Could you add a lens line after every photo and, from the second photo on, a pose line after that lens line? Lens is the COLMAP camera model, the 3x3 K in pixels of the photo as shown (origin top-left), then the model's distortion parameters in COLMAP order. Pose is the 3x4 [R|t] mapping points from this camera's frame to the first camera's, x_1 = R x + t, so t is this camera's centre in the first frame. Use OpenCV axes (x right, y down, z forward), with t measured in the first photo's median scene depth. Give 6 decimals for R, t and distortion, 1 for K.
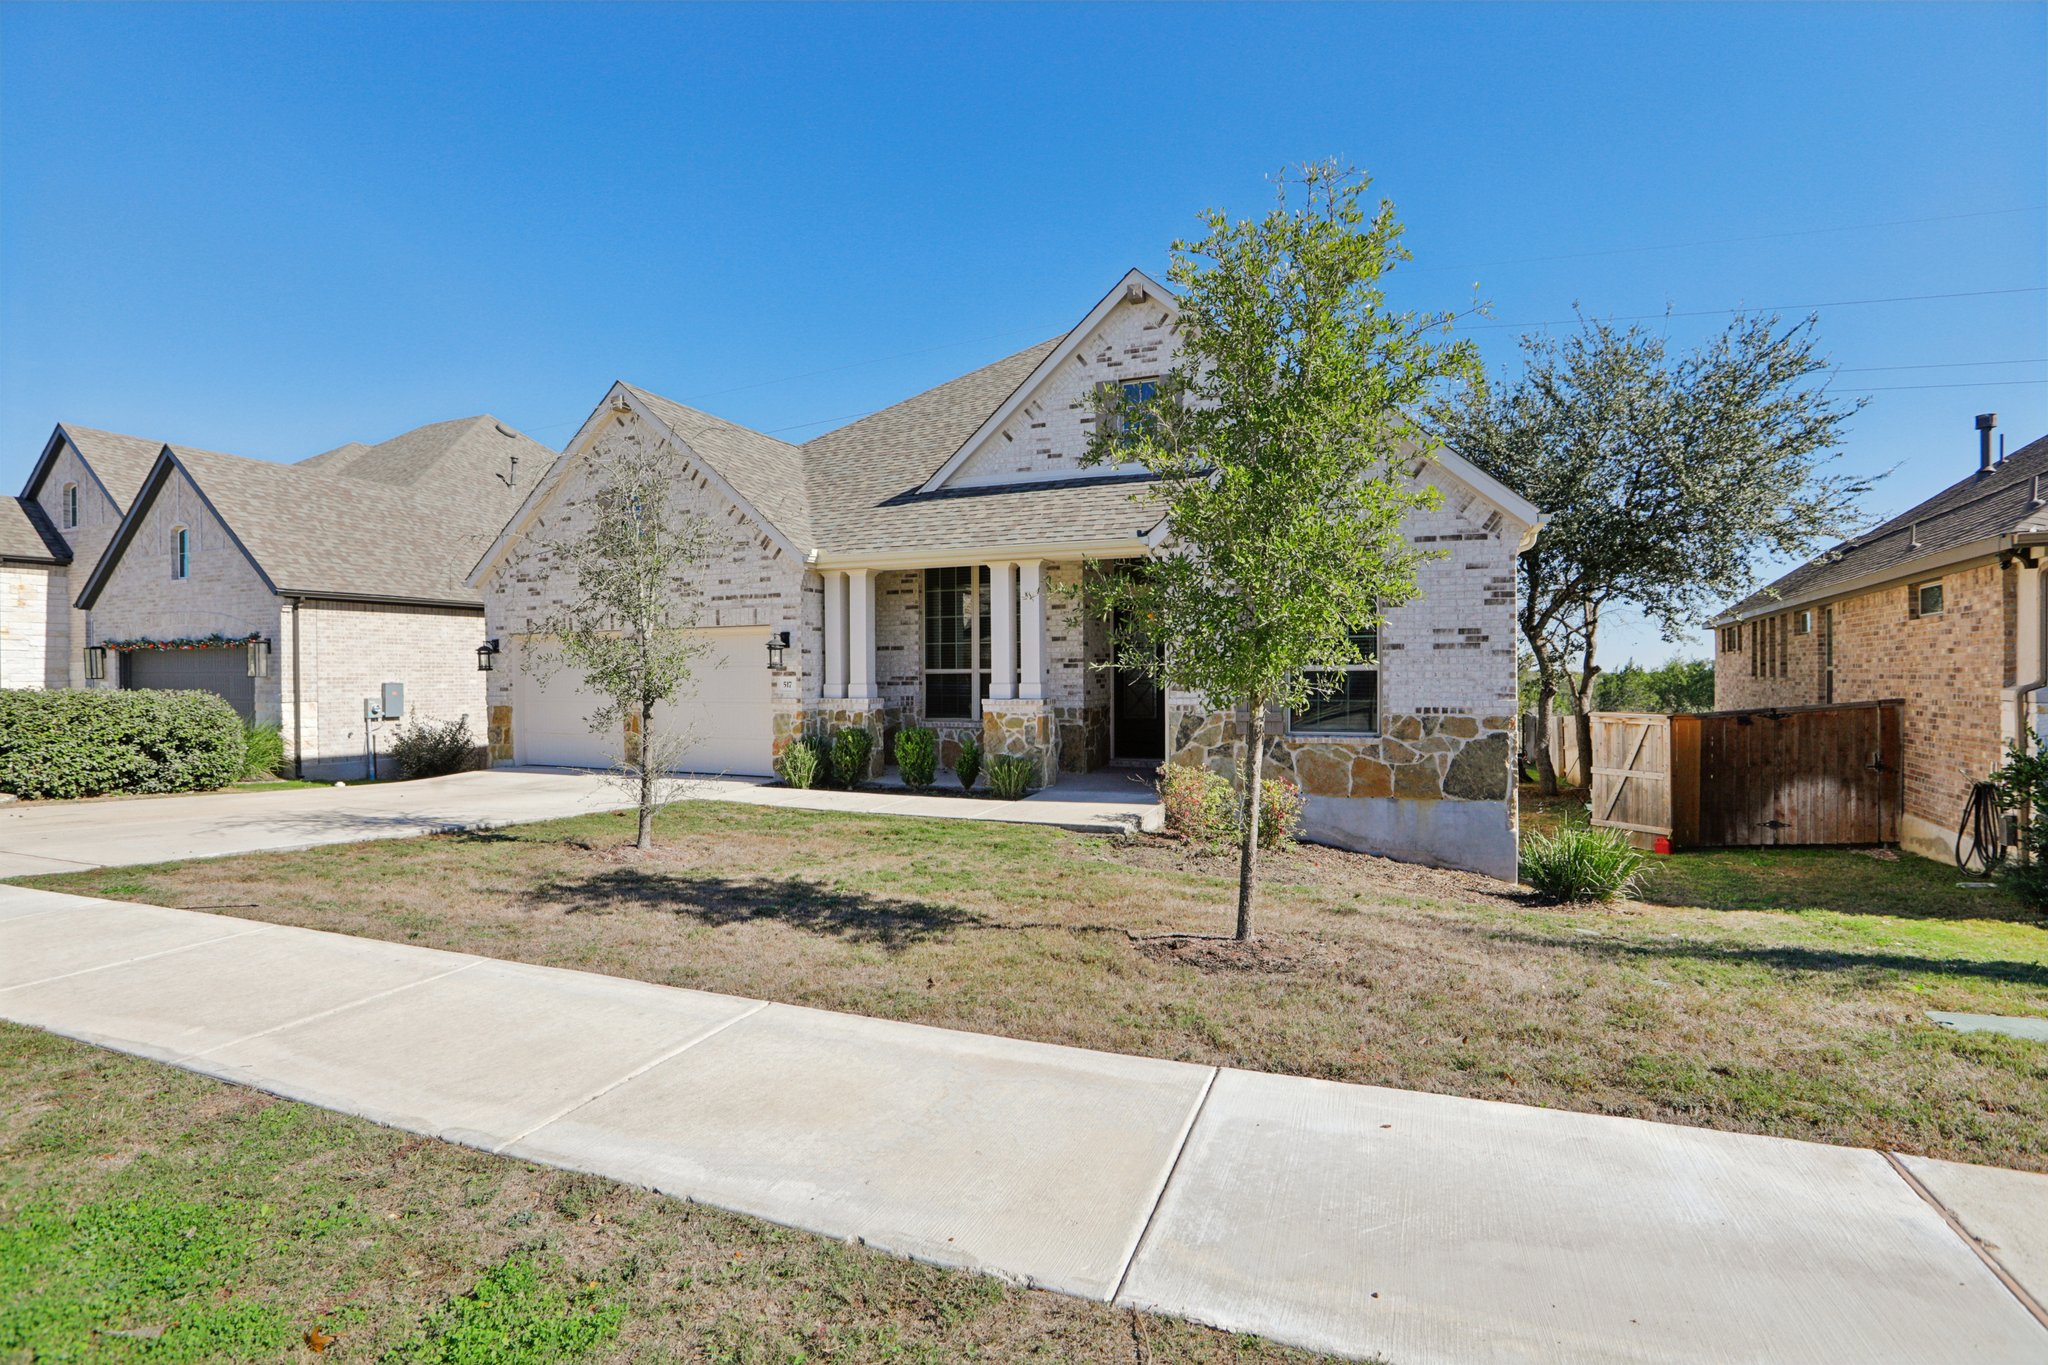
lens RADIAL K [[994.6, 0, 1016.8], [0, 994.6, 694.0], [0, 0, 1]] dist [-0.049895, 0.000029]
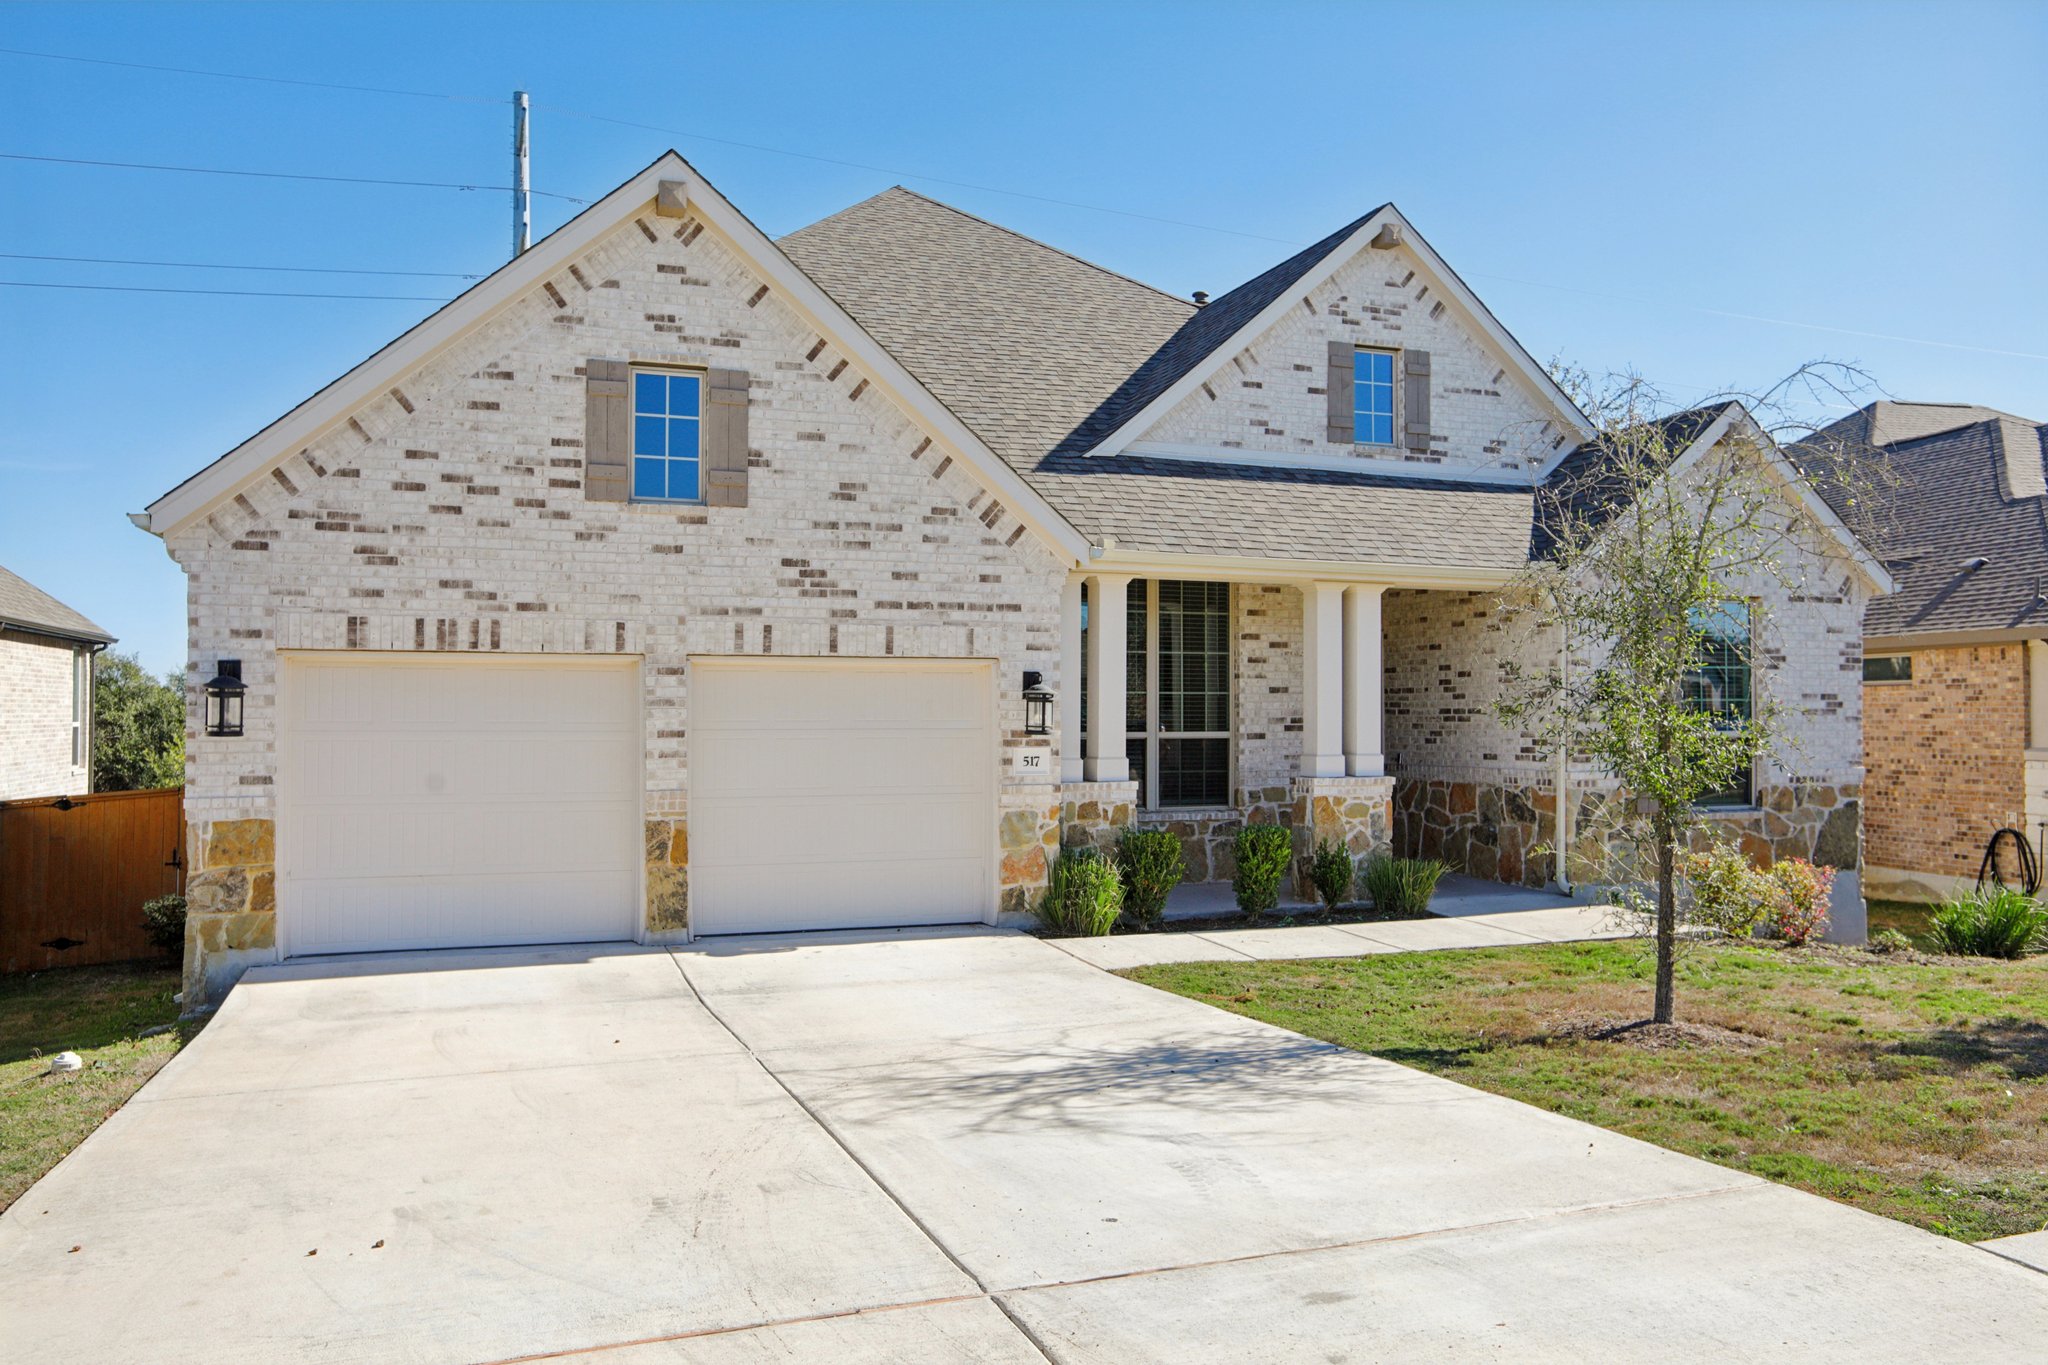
lens RADIAL K [[1554.3, 0, 1014.4], [0, 1554.3, 686.3], [0, 0, 1]] dist [-0.005538, 0.039453]
pose [[0.713067, 0.017622, 0.700874, -0.911172], [0.010309, 0.999312, -0.035613, -0.021450], [-0.701020, 0.032620, 0.712395, 0.361104]]
